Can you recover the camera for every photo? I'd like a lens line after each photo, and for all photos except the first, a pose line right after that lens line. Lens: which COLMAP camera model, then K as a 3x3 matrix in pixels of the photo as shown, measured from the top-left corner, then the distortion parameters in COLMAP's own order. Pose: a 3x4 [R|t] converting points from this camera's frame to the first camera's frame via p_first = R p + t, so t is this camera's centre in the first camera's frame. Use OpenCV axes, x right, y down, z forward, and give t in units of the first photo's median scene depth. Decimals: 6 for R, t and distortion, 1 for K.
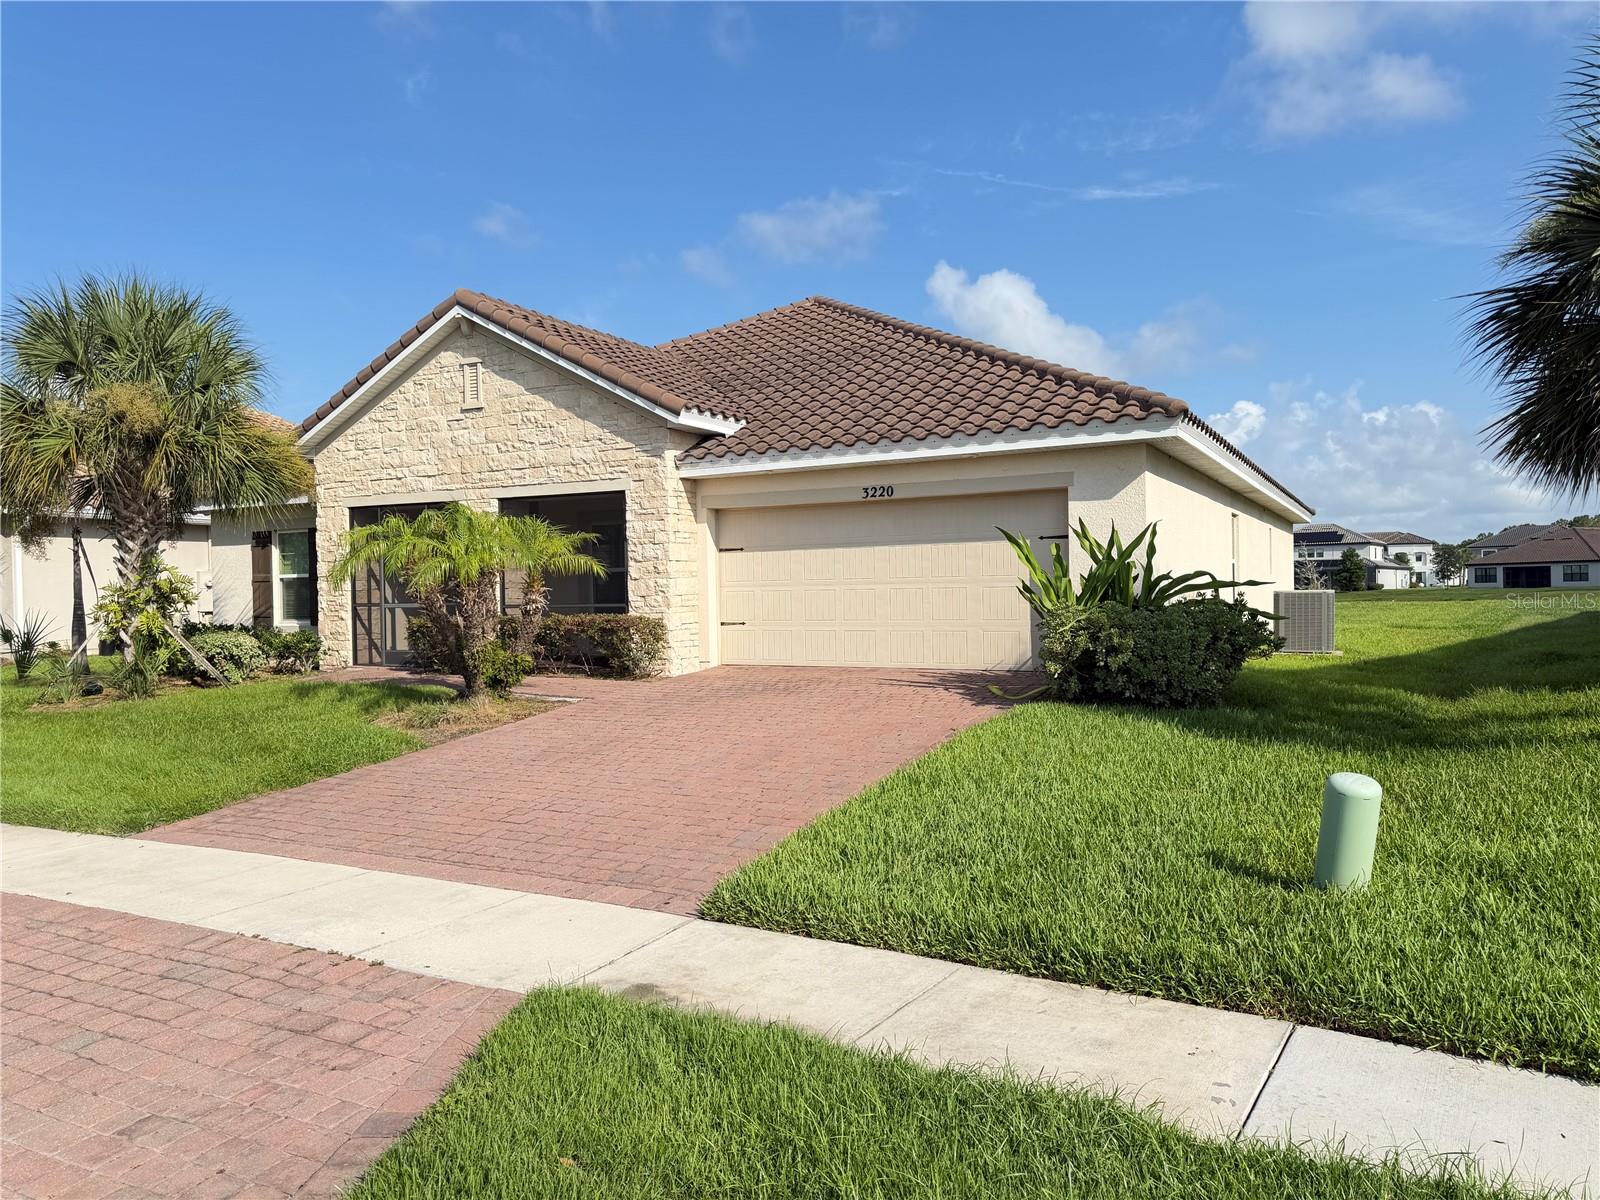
lens RADIAL K [[1223.0, 0, 800.0], [0, 1223.0, 600.0], [0, 0, 1]] dist [0.006038, 0.001402]
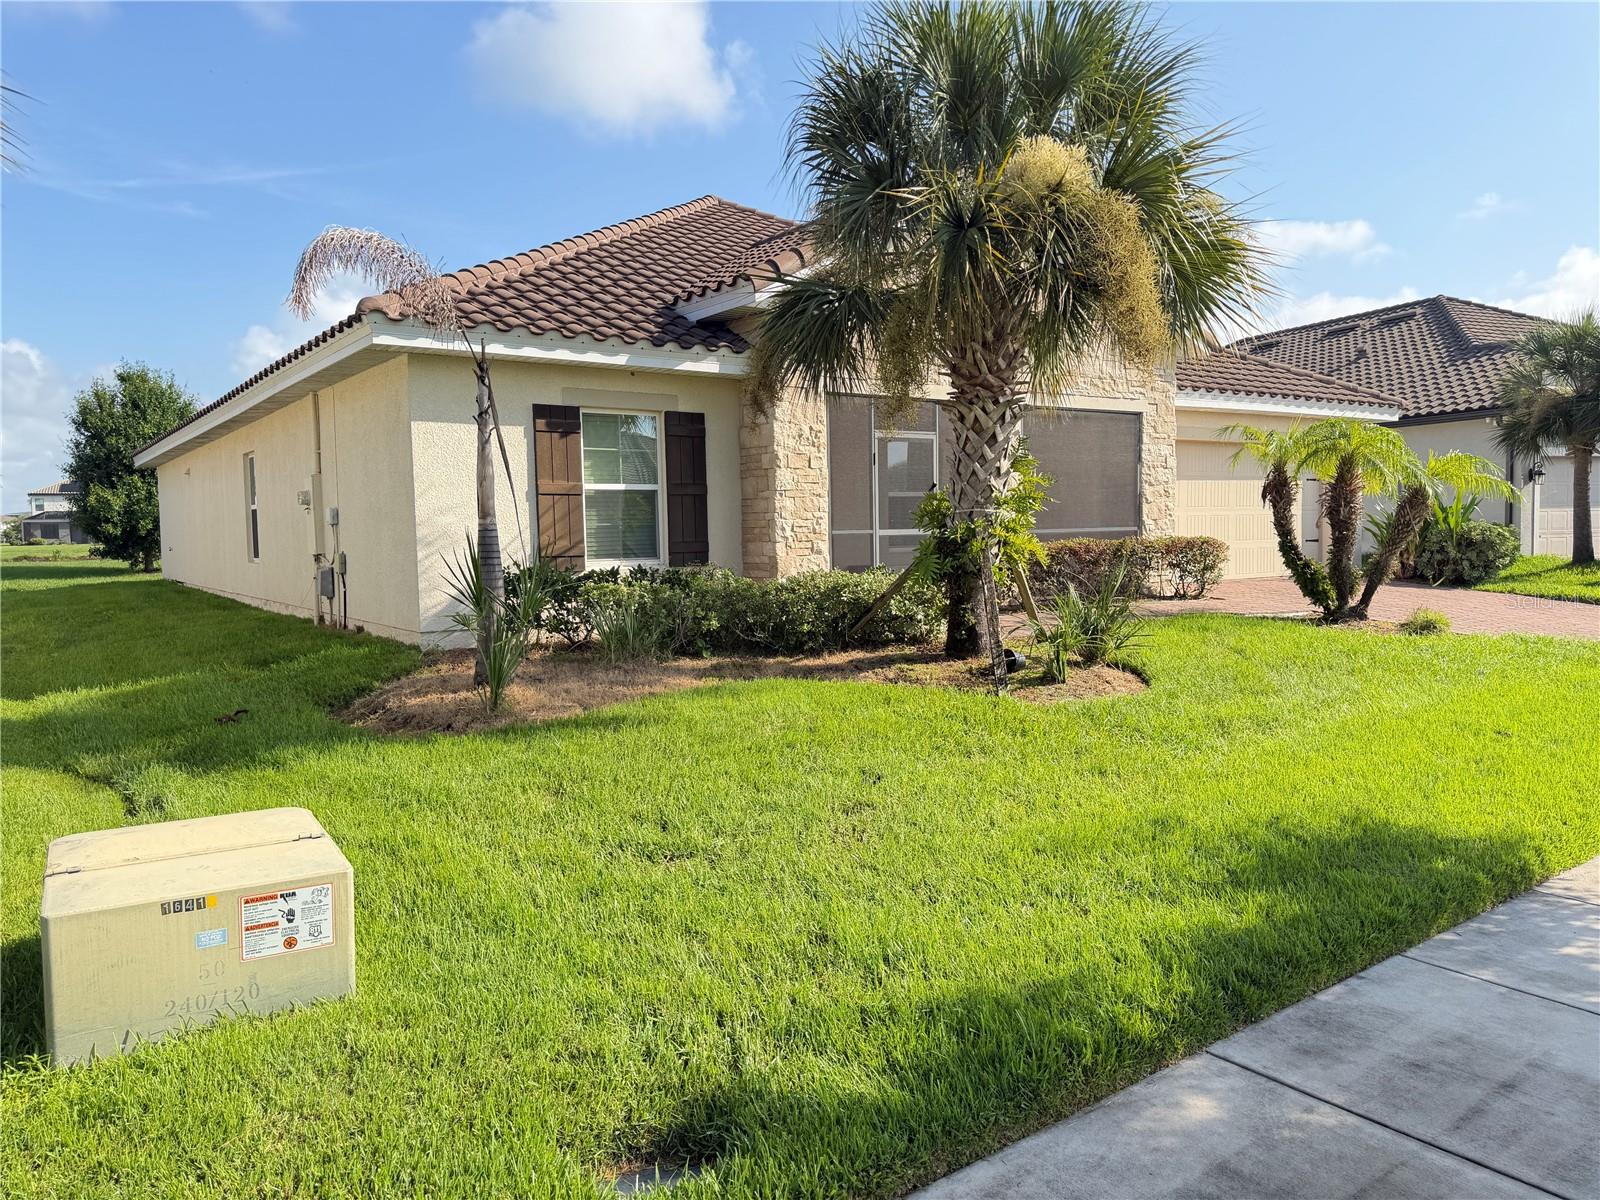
lens RADIAL K [[1223.0, 0, 800.0], [0, 1223.0, 600.0], [0, 0, 1]] dist [0.006038, 0.001402]
pose [[0.424507, -0.047554, 0.904175, -0.949550], [0.015989, 0.998858, 0.045028, 0.010596], [-0.905283, -0.004658, 0.424783, 0.677701]]
